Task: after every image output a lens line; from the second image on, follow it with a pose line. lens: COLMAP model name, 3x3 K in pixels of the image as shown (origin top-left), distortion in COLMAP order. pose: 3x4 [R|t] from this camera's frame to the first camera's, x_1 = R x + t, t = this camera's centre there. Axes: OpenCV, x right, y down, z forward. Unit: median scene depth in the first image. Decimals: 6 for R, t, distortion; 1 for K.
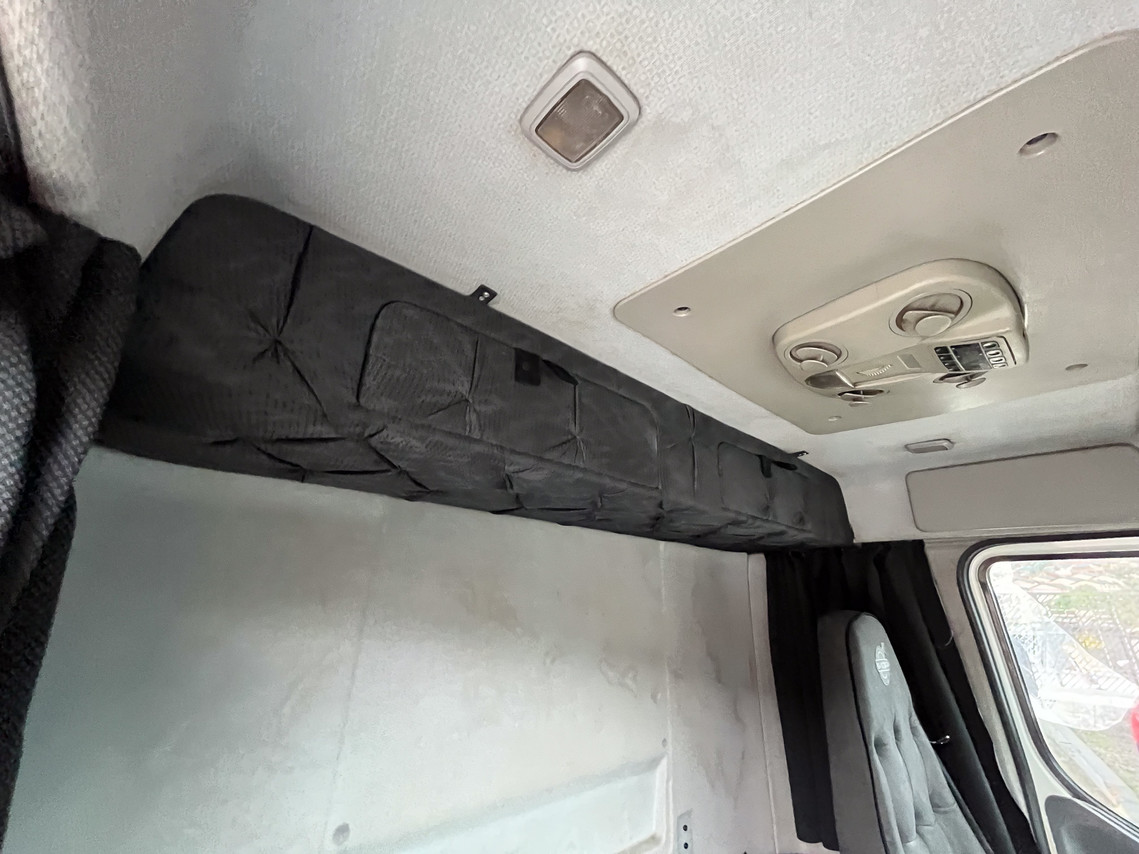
lens RADIAL K [[461.1, 0, 569.5], [0, 461.1, 427.0], [0, 0, 1]] dist [-0.002621, 0.000096]
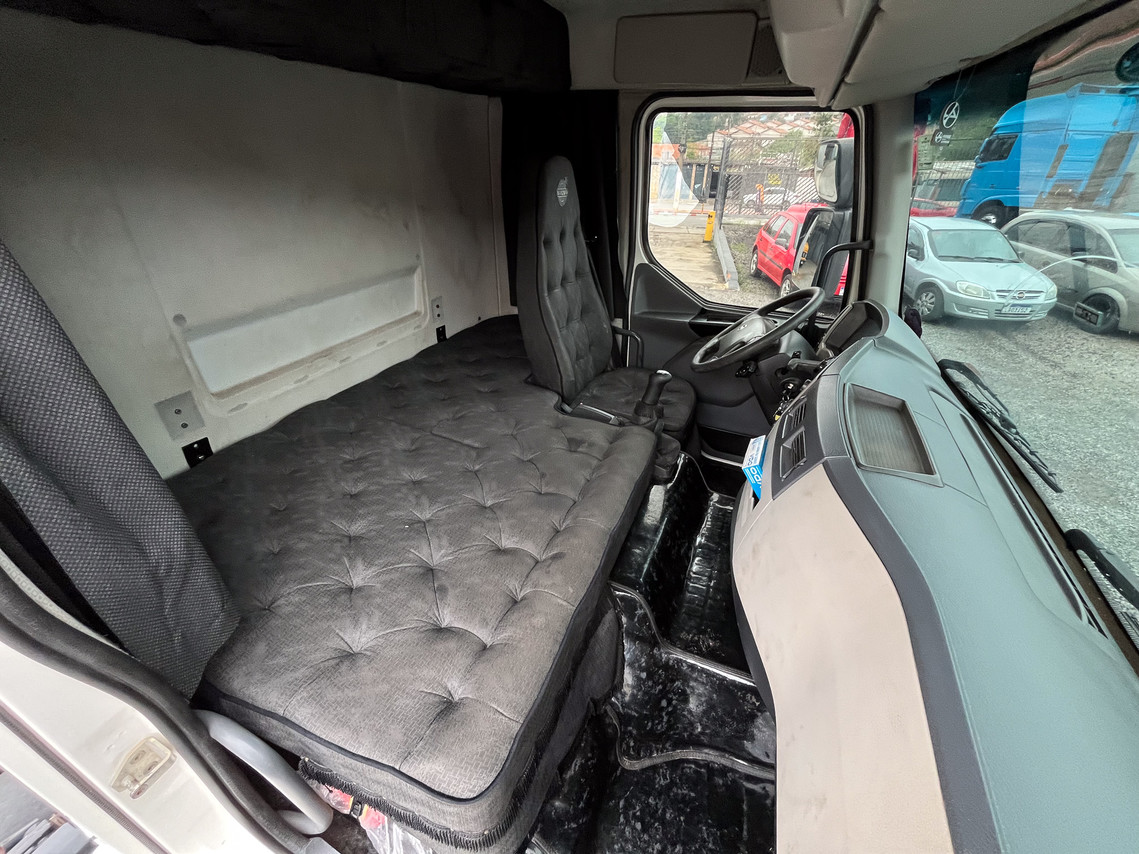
lens RADIAL K [[461.1, 0, 569.5], [0, 461.1, 427.0], [0, 0, 1]] dist [-0.002621, 0.000096]
pose [[0.913677, -0.213892, 0.345606, 0.037144], [-0.141284, 0.630155, 0.763507, -0.123032], [-0.381094, -0.746428, 0.545539, -0.333507]]
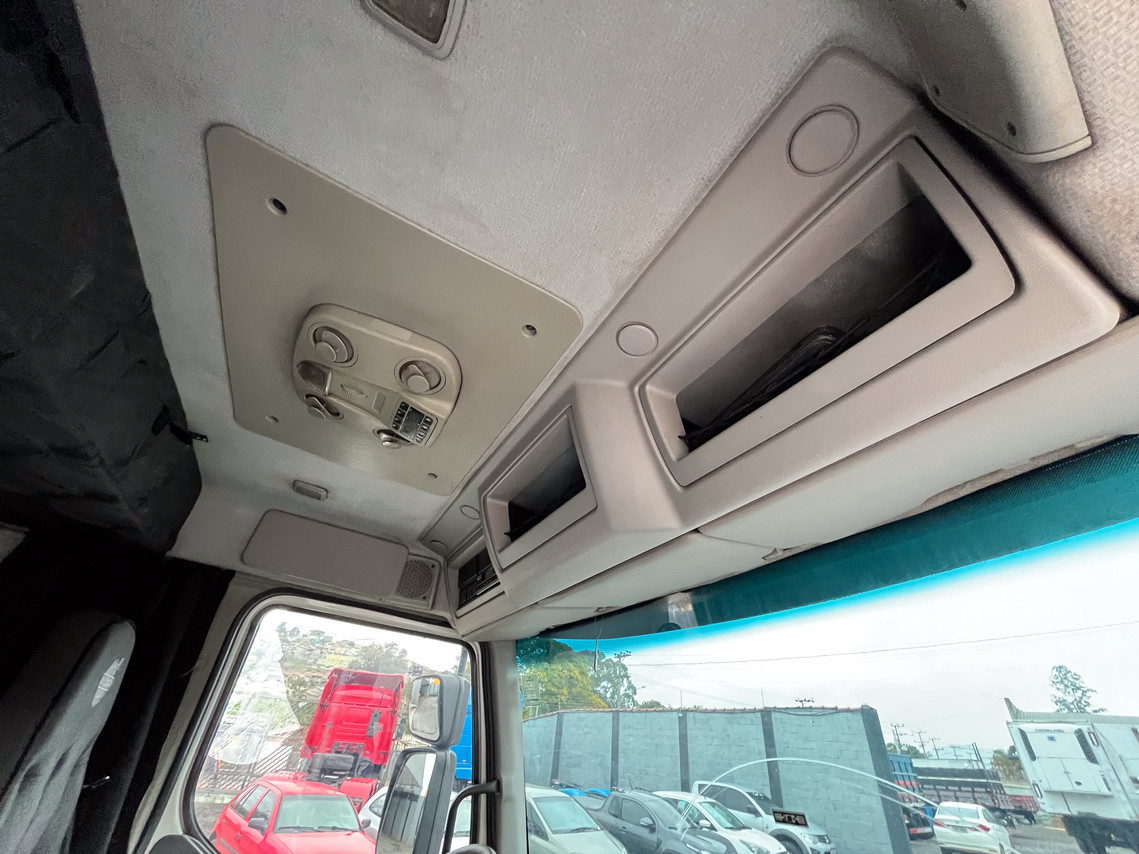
lens RADIAL K [[461.1, 0, 569.5], [0, 461.1, 427.0], [0, 0, 1]] dist [-0.002621, 0.000096]
pose [[0.228572, 0.563376, 0.793954, -0.058818], [-0.423437, 0.791892, -0.440009, 0.146500], [-0.876616, -0.235616, 0.419558, 0.004986]]
